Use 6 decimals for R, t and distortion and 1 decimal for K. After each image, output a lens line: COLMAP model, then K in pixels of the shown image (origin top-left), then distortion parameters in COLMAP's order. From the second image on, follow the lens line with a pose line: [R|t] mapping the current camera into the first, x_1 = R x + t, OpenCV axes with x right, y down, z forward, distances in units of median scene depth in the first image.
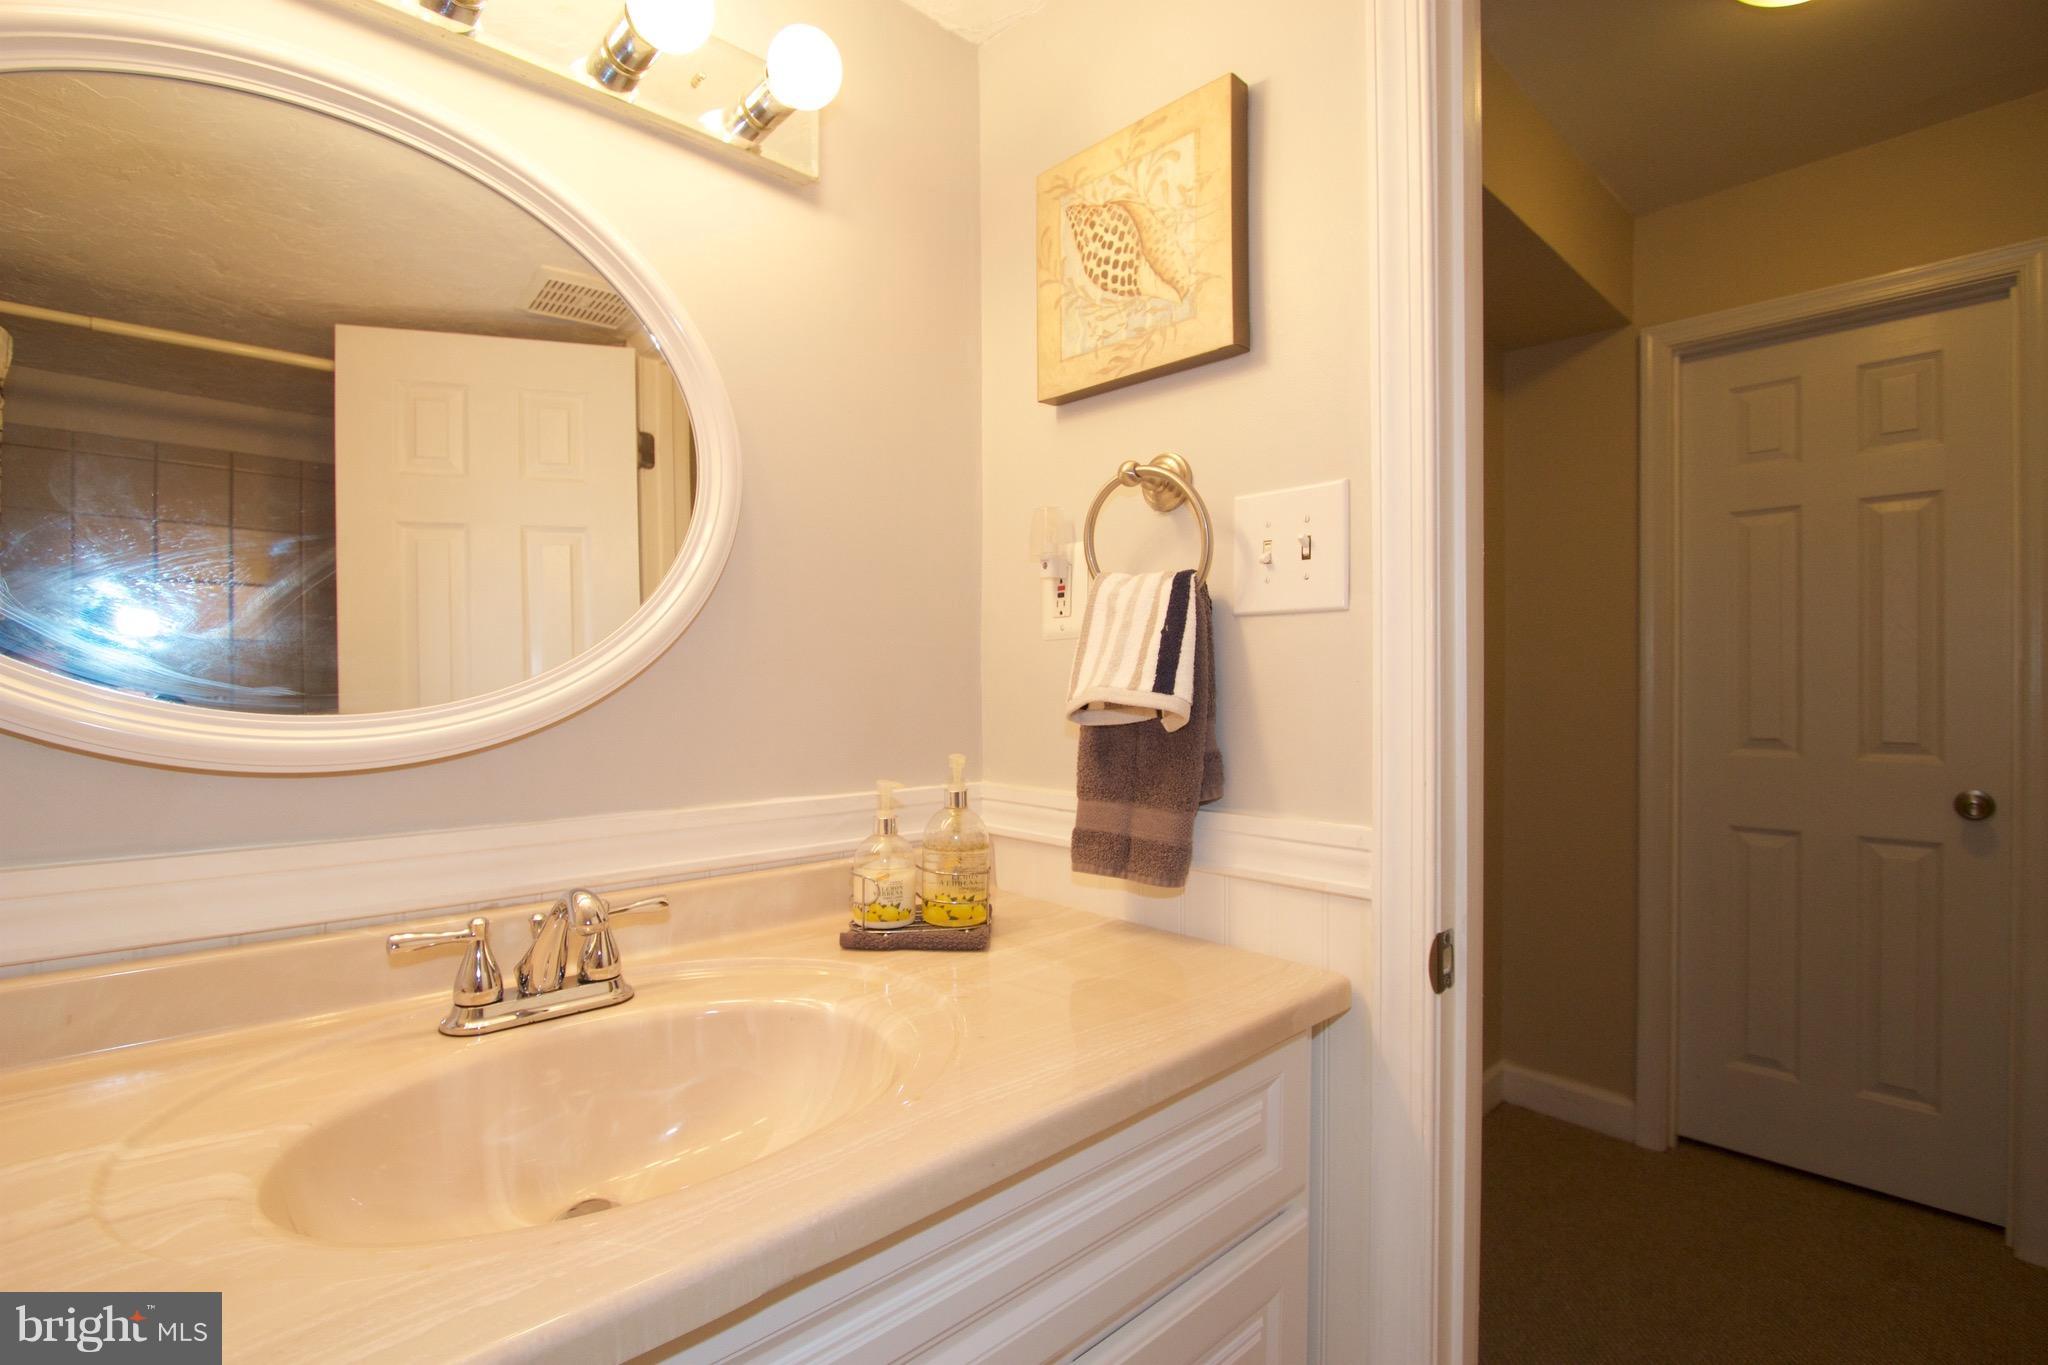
lens RADIAL K [[942.6, 0, 1016.2], [0, 942.6, 689.2], [0, 0, 1]] dist [-0.022815, 0.005316]
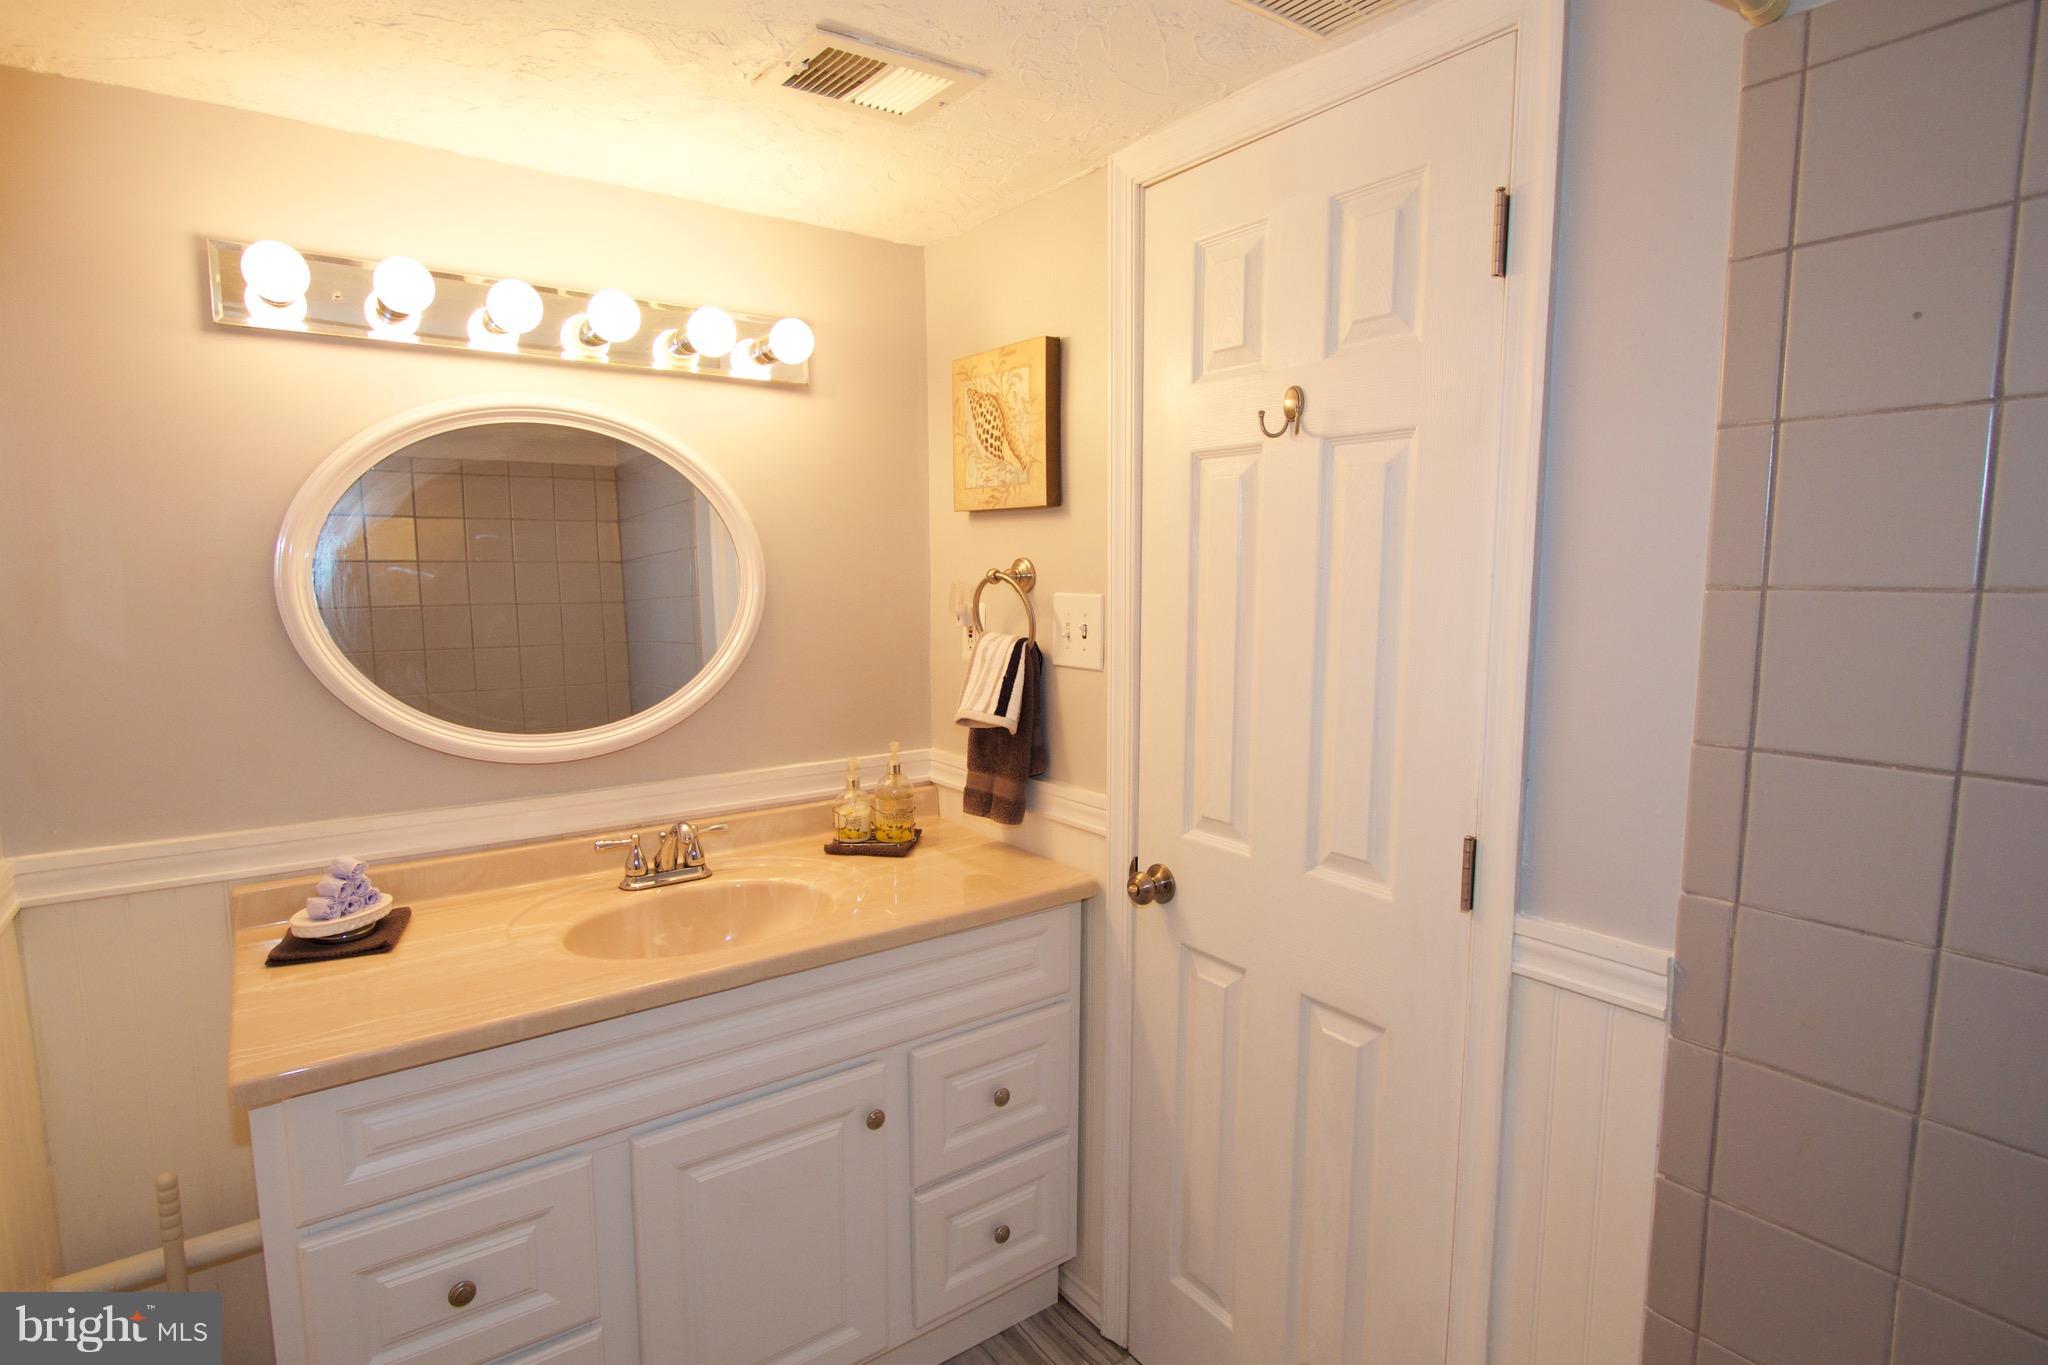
lens RADIAL K [[1055.3, 0, 1024.0], [0, 1055.3, 682.5], [0, 0, 1]] dist [-0.026230, 0.000197]
pose [[0.992926, 0.013055, -0.118018, 0.398484], [0.000537, 0.993433, 0.114413, -0.259182], [0.118737, -0.113667, 0.986398, -0.840526]]
